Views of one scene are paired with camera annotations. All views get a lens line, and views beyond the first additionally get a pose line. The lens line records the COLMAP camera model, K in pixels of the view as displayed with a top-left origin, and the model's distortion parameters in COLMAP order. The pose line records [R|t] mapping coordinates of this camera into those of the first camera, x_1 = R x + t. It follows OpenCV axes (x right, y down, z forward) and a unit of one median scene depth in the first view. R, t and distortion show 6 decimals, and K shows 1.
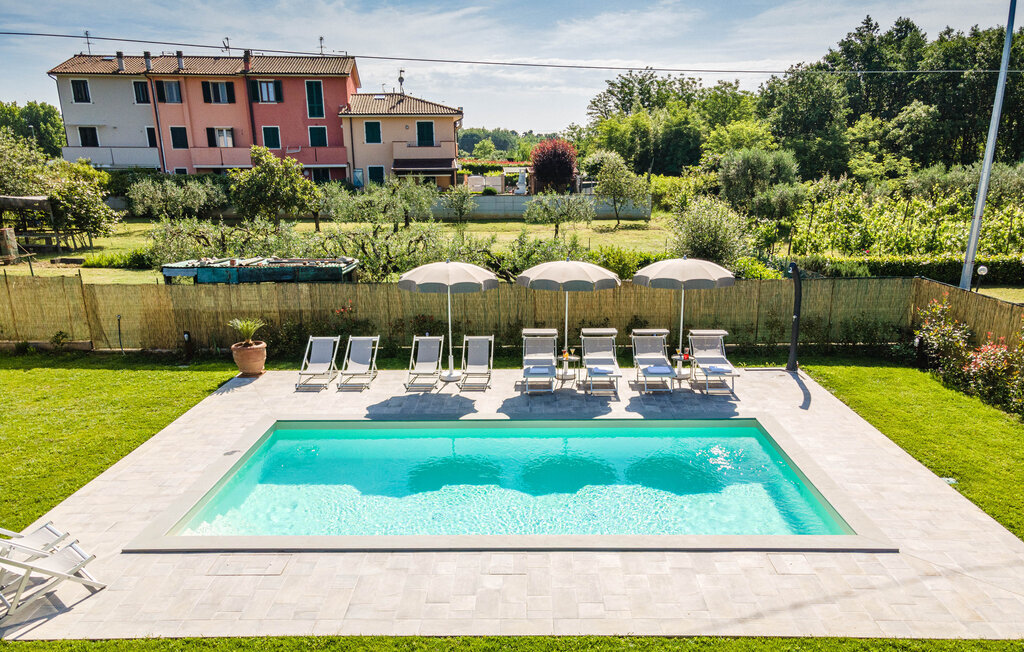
lens RADIAL K [[744.5, 0, 519.6], [0, 744.5, 367.6], [0, 0, 1]] dist [0.001261, 0.059156]
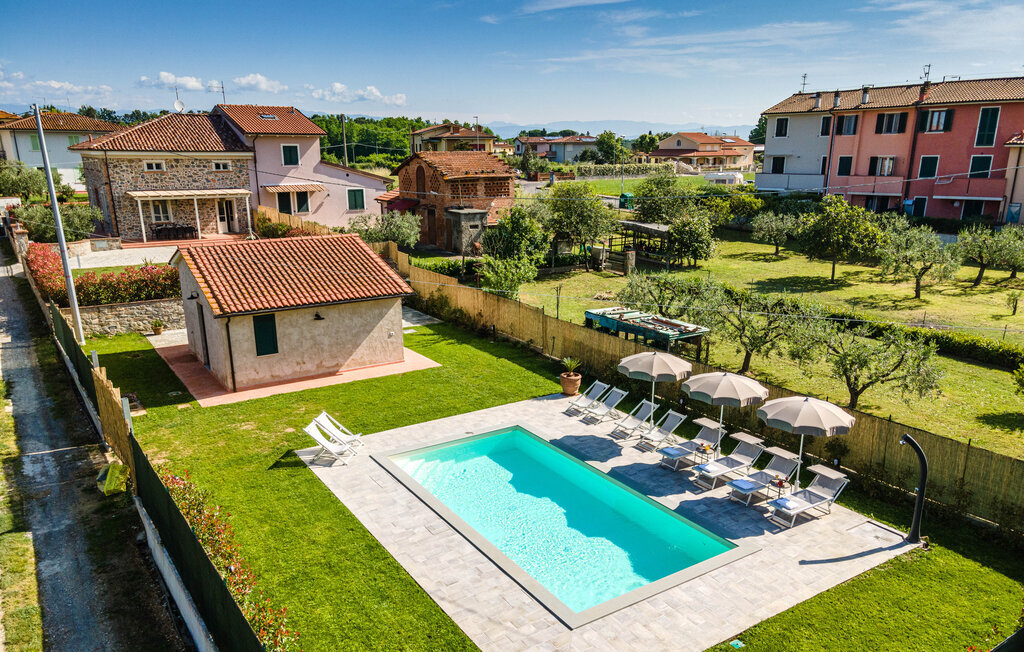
lens RADIAL K [[744.5, 0, 519.6], [0, 744.5, 367.6], [0, 0, 1]] dist [0.001261, 0.059156]
pose [[0.554966, 0.243145, -0.795546, 0.410995], [-0.224891, 0.964573, 0.137923, -0.120180], [0.800897, 0.102368, 0.589987, 0.001309]]
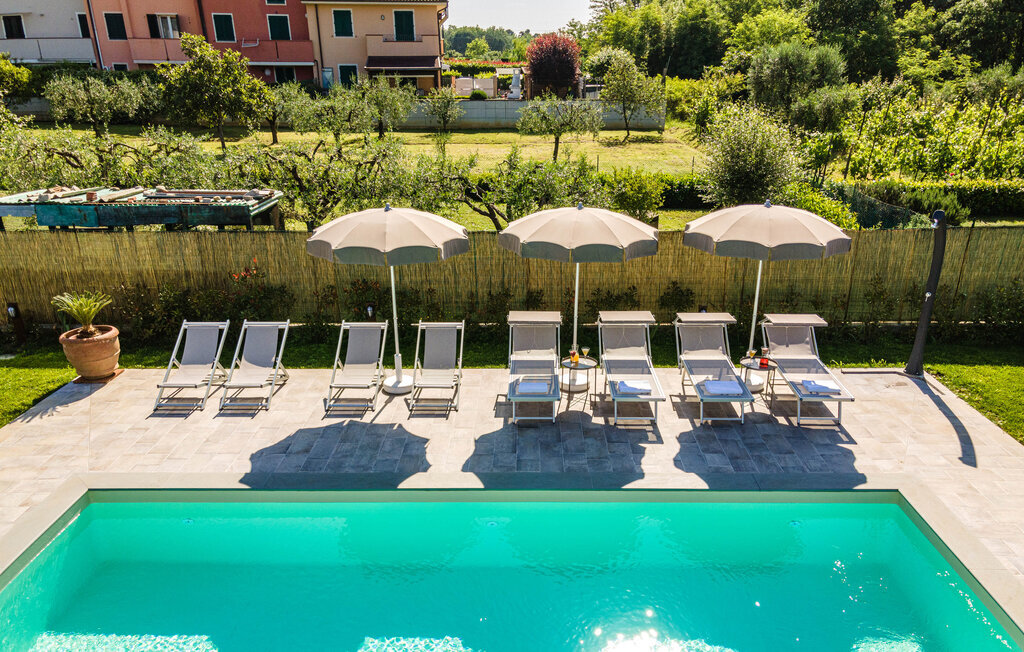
lens RADIAL K [[744.5, 0, 519.6], [0, 744.5, 367.6], [0, 0, 1]] dist [0.001261, 0.059156]
pose [[0.999980, 0.002801, 0.005754, 0.005261], [-0.003449, 0.993260, 0.115854, -0.039979], [-0.005391, -0.115872, 0.993250, 0.175717]]
